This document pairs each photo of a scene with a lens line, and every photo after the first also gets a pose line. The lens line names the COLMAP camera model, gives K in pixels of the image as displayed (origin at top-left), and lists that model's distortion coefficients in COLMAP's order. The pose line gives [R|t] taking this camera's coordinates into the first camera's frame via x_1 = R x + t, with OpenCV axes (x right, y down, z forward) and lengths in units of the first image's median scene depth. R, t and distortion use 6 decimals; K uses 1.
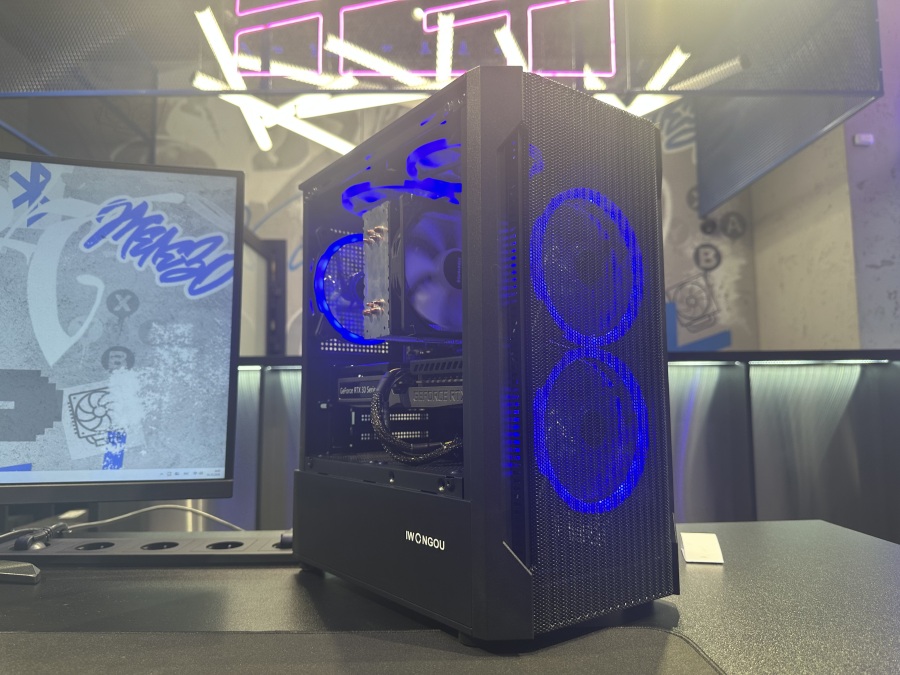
lens RADIAL K [[651.5, 0, 450.0], [0, 651.5, 337.5], [0, 0, 1]] dist [0.004291, -0.029595]
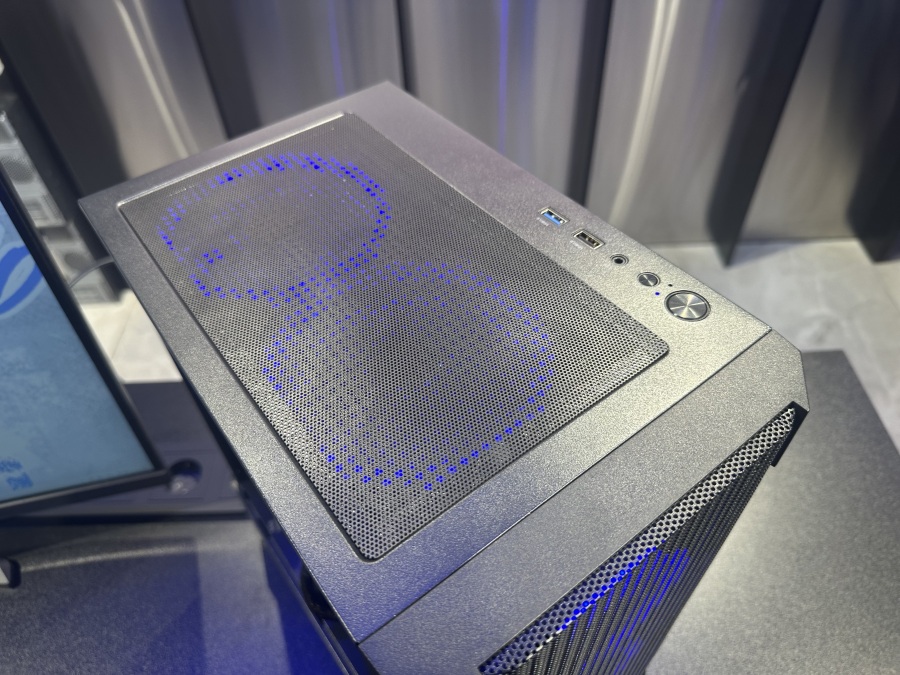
lens RADIAL K [[651.5, 0, 450.0], [0, 651.5, 337.5], [0, 0, 1]] dist [0.004291, -0.029595]
pose [[0.999461, -0.030261, -0.012697, 0.067612], [0.028291, 0.598413, 0.800688, -0.569541], [-0.016631, -0.800616, 0.598947, 0.592093]]
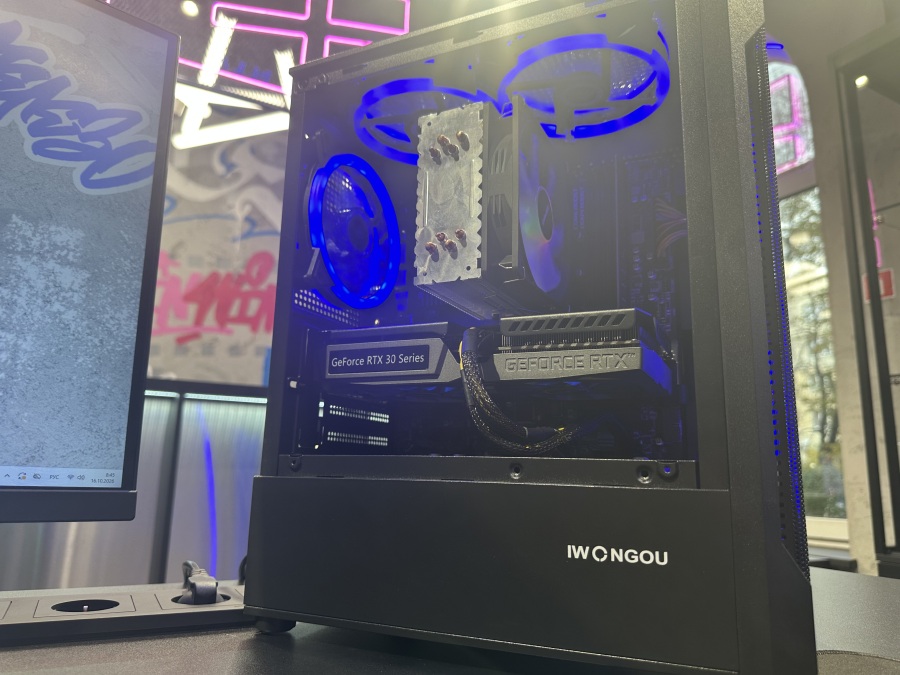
lens RADIAL K [[651.5, 0, 450.0], [0, 651.5, 337.5], [0, 0, 1]] dist [0.004291, -0.029595]
pose [[0.879640, 0.127104, 0.458342, -0.362399], [-0.082860, 0.989849, -0.115474, 0.119935], [-0.468366, 0.063597, 0.881243, 0.311729]]
